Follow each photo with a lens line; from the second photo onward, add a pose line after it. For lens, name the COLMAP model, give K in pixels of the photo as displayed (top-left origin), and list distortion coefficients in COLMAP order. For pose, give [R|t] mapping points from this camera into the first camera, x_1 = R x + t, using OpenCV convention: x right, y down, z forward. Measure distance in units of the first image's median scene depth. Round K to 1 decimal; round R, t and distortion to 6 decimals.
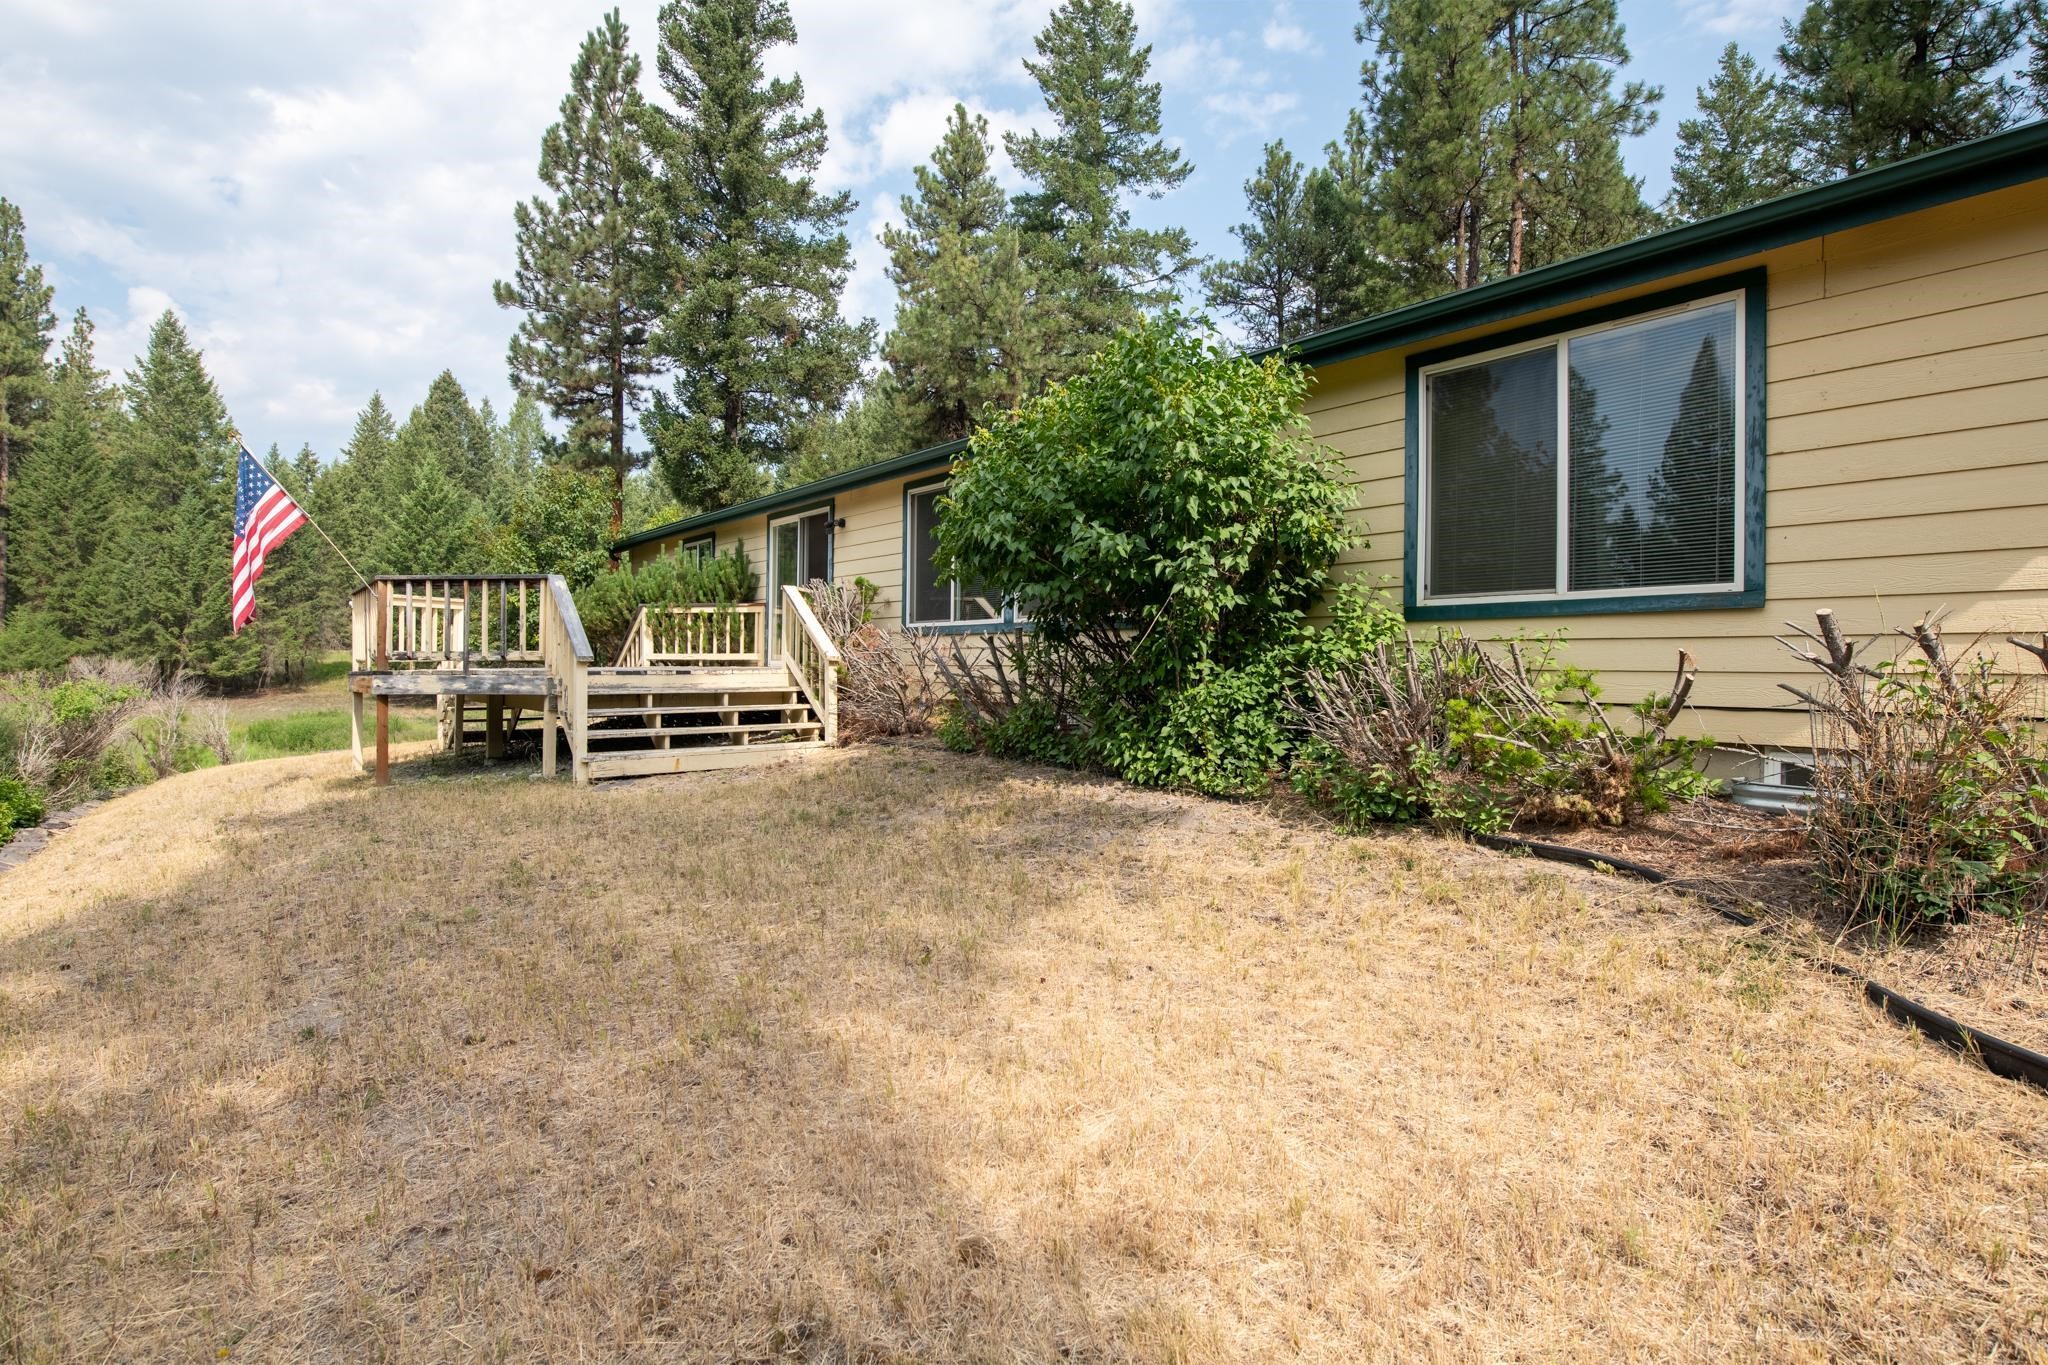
lens RADIAL K [[1035.8, 0, 1034.4], [0, 1035.8, 665.0], [0, 0, 1]] dist [-0.011704, -0.001860]
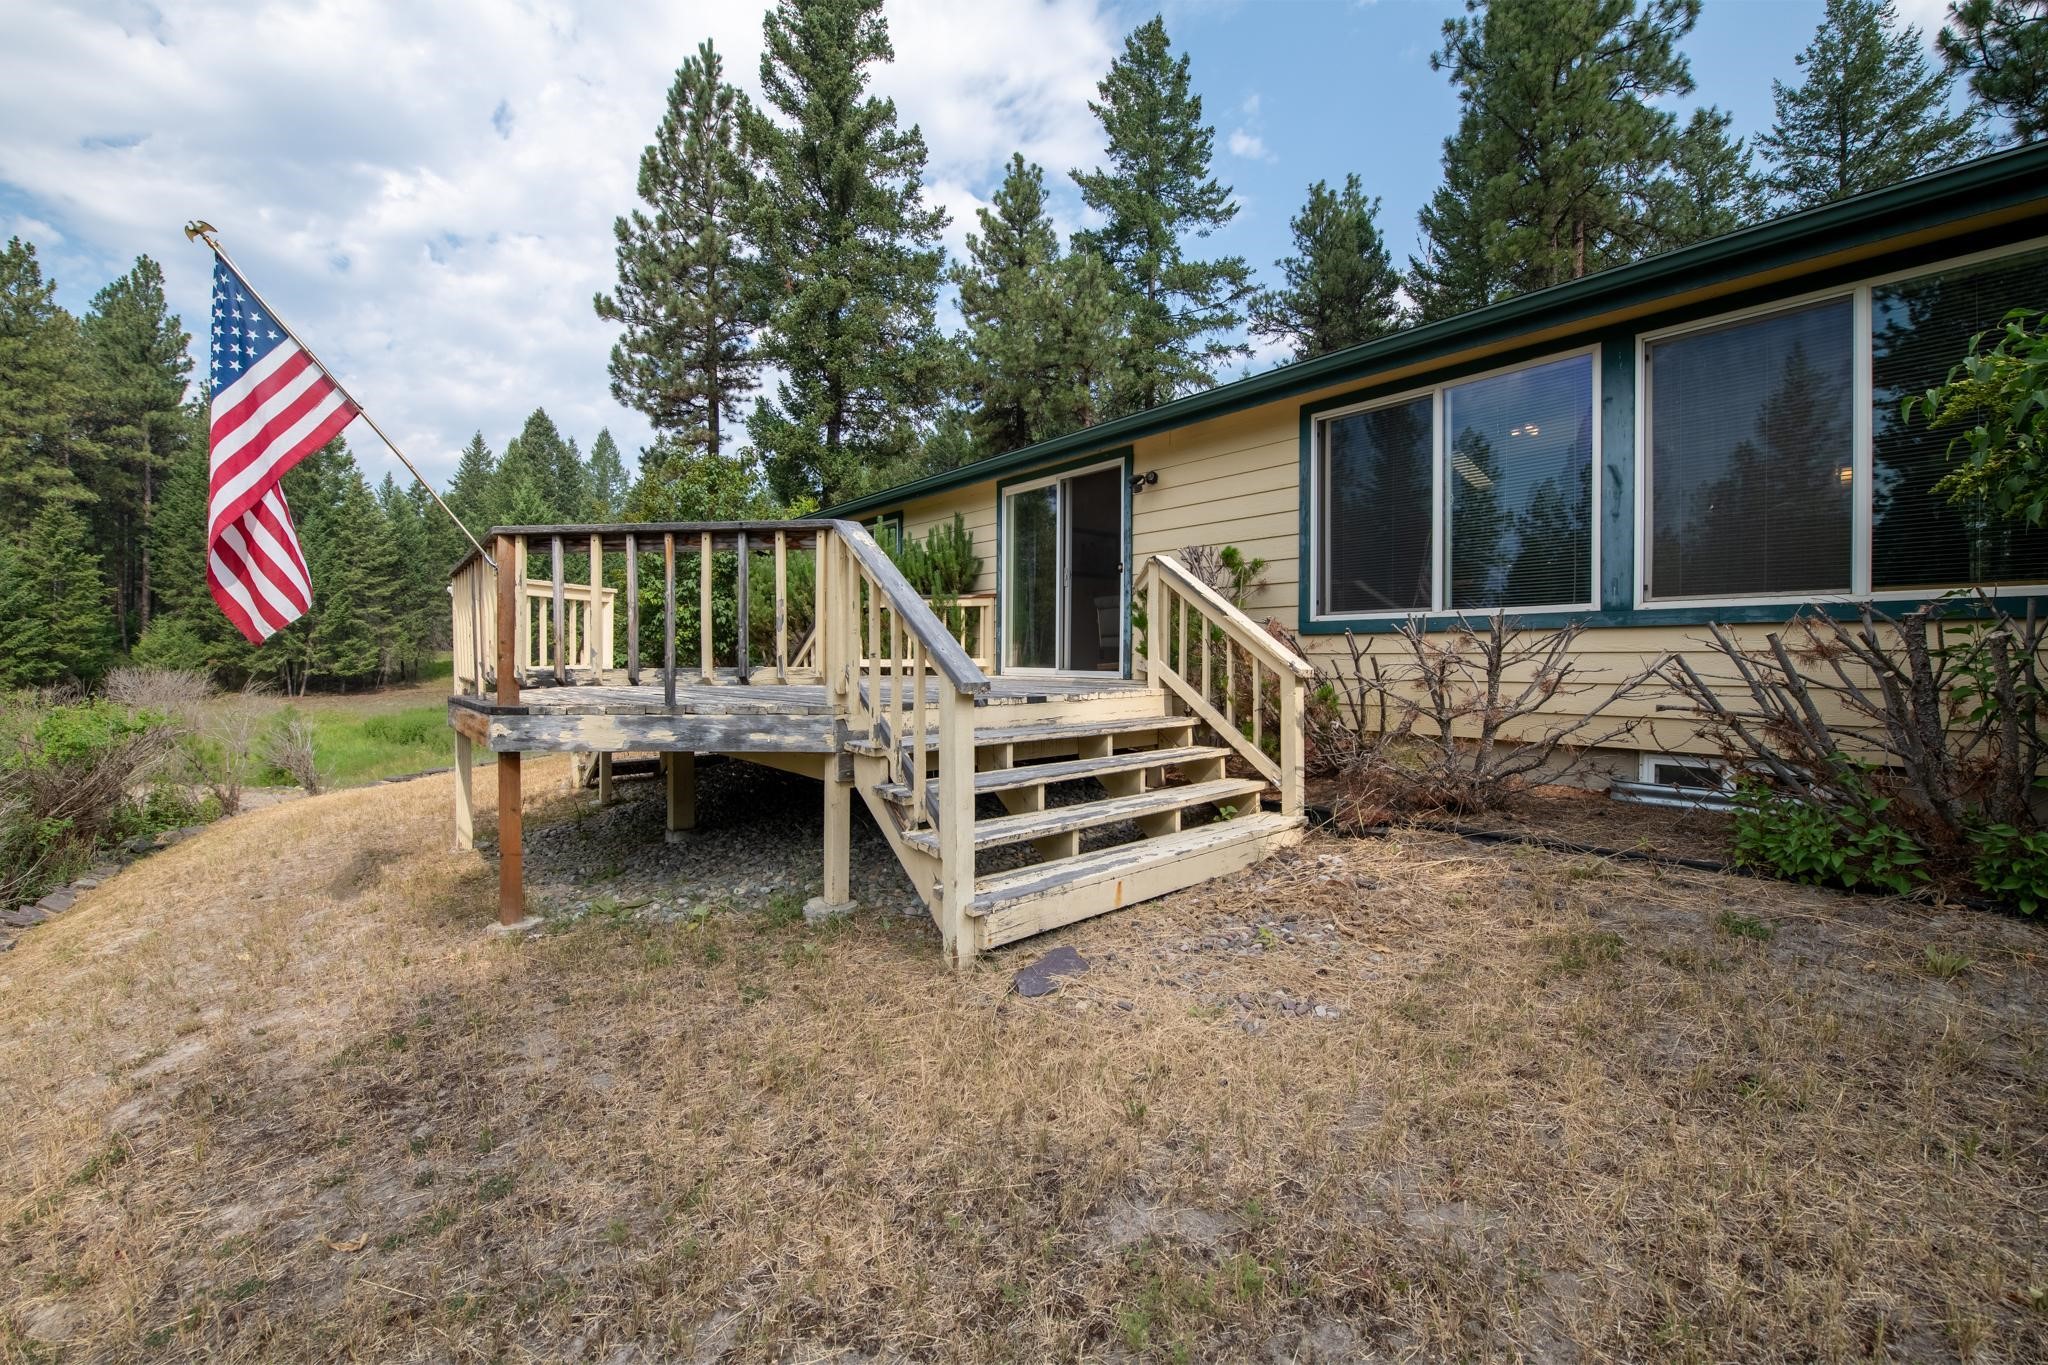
lens RADIAL K [[799.5, 0, 1033.9], [0, 799.5, 667.3], [0, 0, 1]] dist [-0.019599, -0.002781]
pose [[0.999077, -0.008472, 0.042113, -0.115965], [0.007937, 0.999886, 0.012855, -0.005379], [-0.042217, -0.012509, 0.999030, 0.177723]]
